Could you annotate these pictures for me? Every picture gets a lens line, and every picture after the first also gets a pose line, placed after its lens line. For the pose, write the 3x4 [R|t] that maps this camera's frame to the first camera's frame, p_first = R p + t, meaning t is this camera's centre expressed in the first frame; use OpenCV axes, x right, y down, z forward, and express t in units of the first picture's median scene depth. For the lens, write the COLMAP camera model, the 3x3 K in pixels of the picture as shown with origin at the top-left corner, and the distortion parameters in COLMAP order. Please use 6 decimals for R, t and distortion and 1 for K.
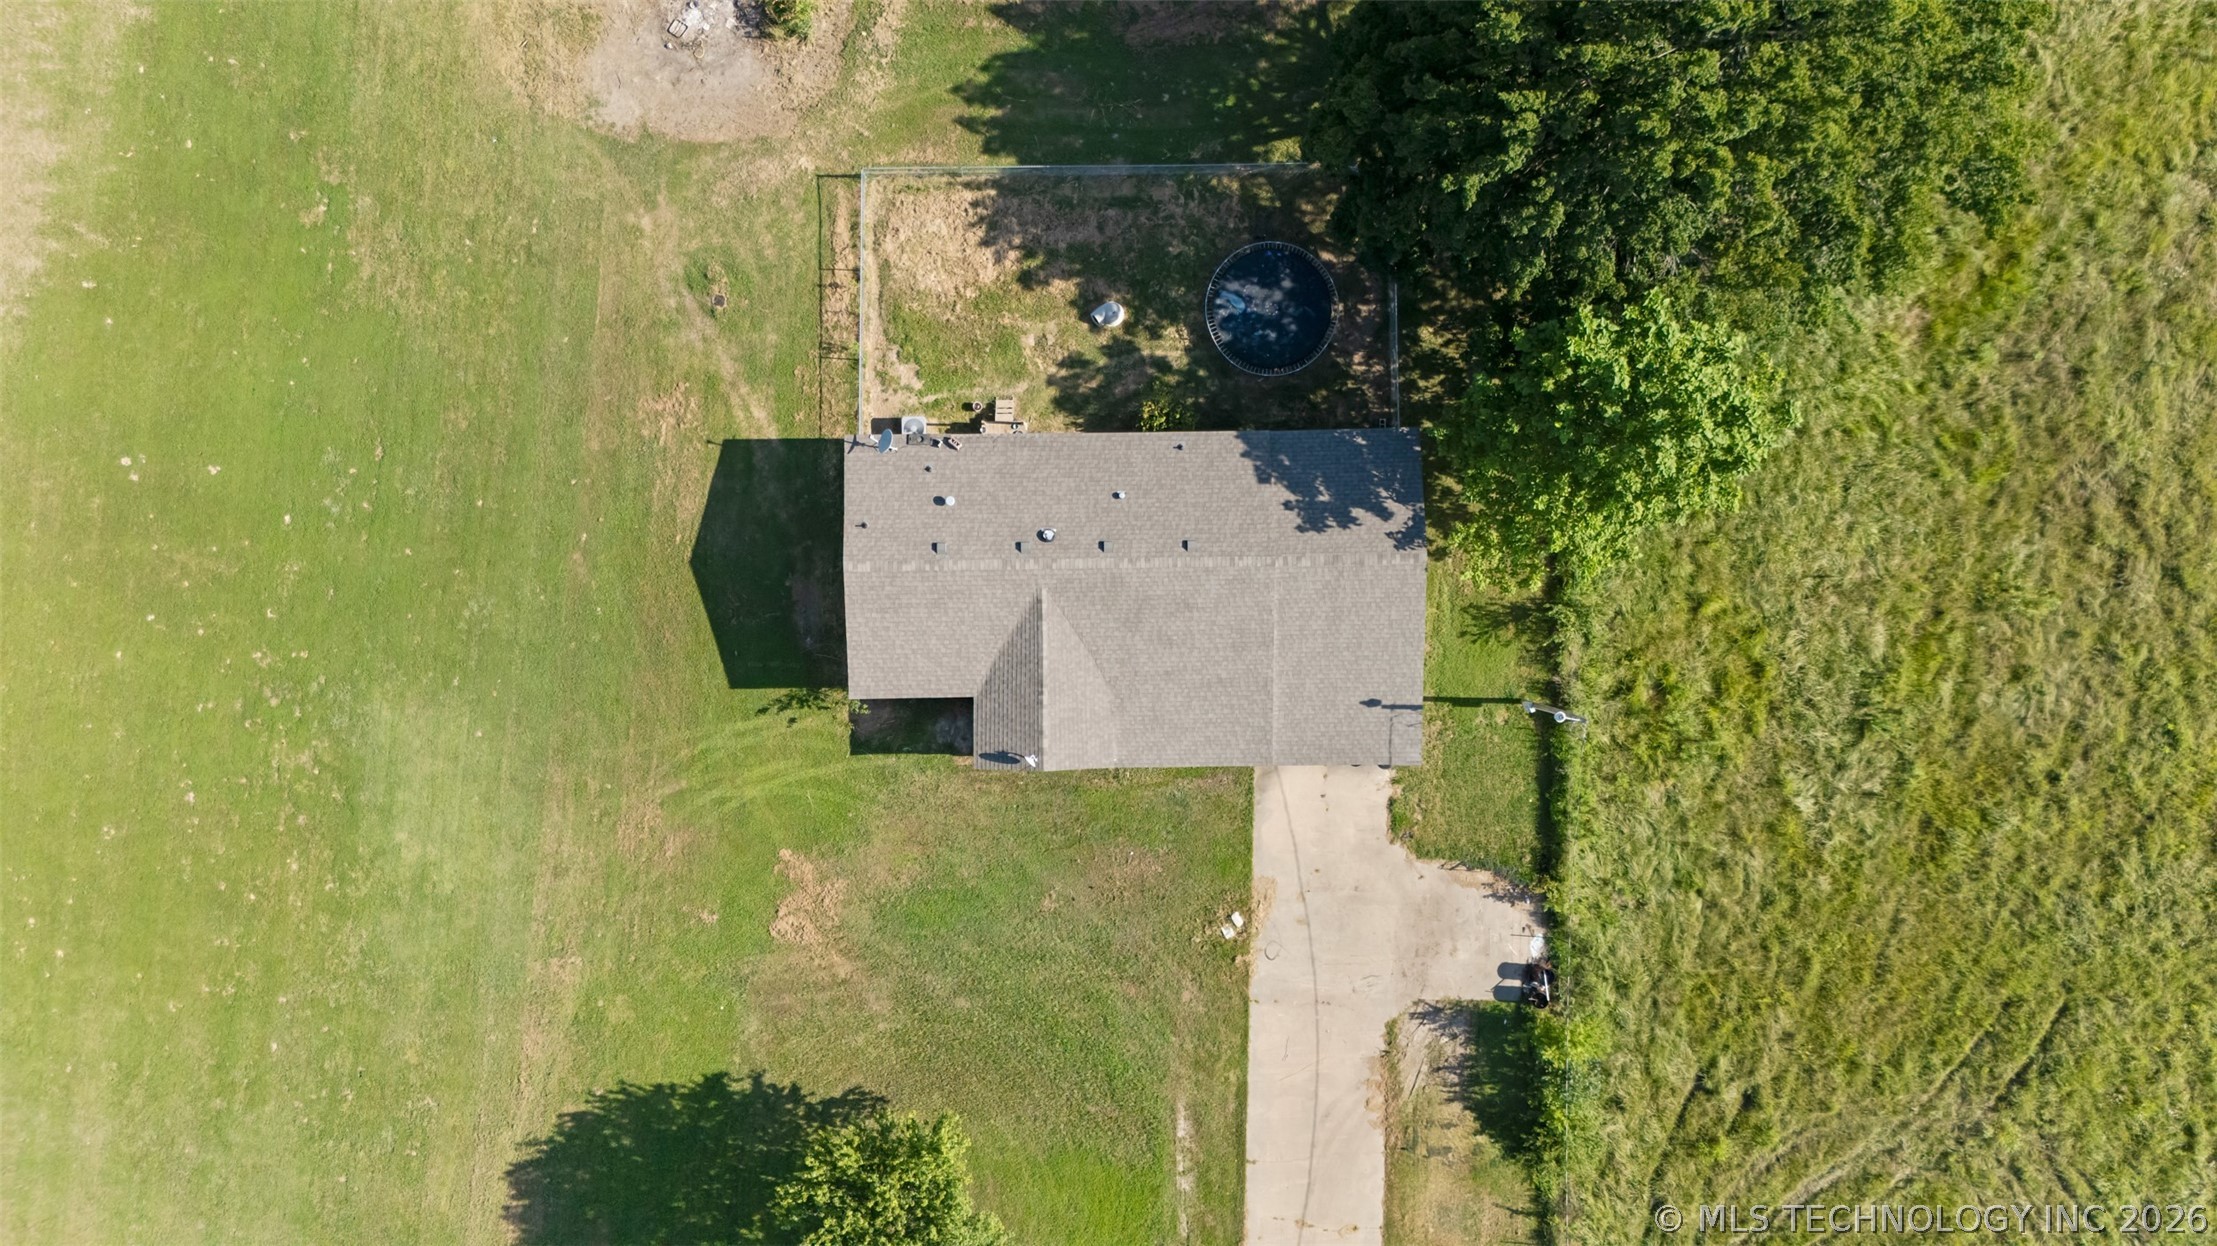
lens RADIAL K [[1660.3, 0, 1068.0], [0, 1660.3, 622.7], [0, 0, 1]] dist [0.006216, -0.002559]
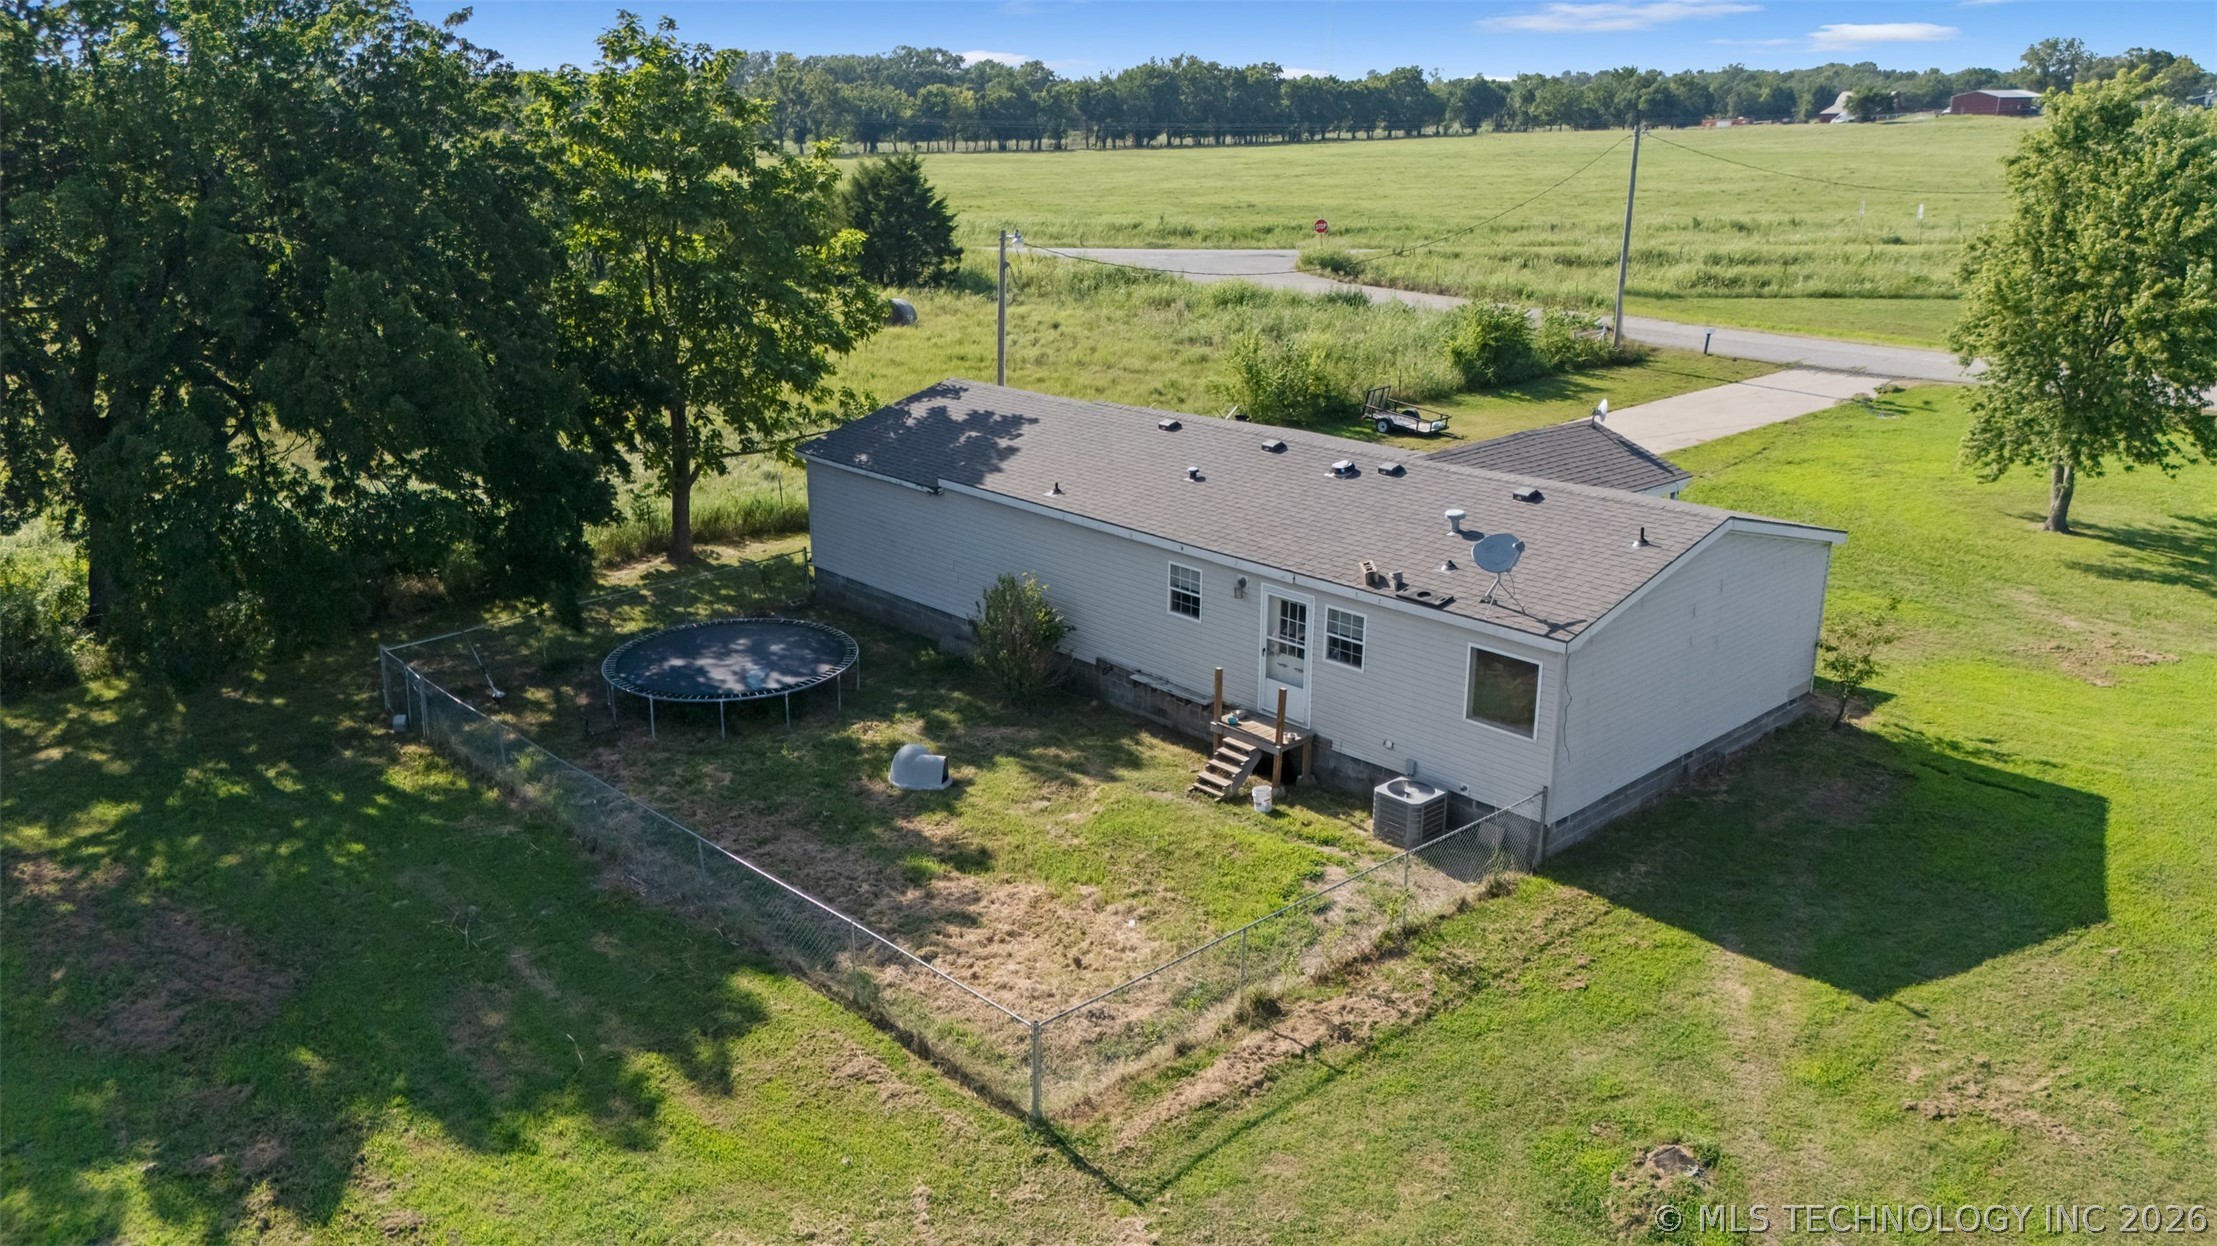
lens RADIAL K [[1660.3, 0, 1068.0], [0, 1660.3, 622.7], [0, 0, 1]] dist [0.006216, -0.002559]
pose [[-0.661088, -0.259021, 0.704181, -0.321101], [0.750298, -0.223257, 0.622262, -0.436749], [-0.003966, 0.939715, 0.341936, 0.802682]]
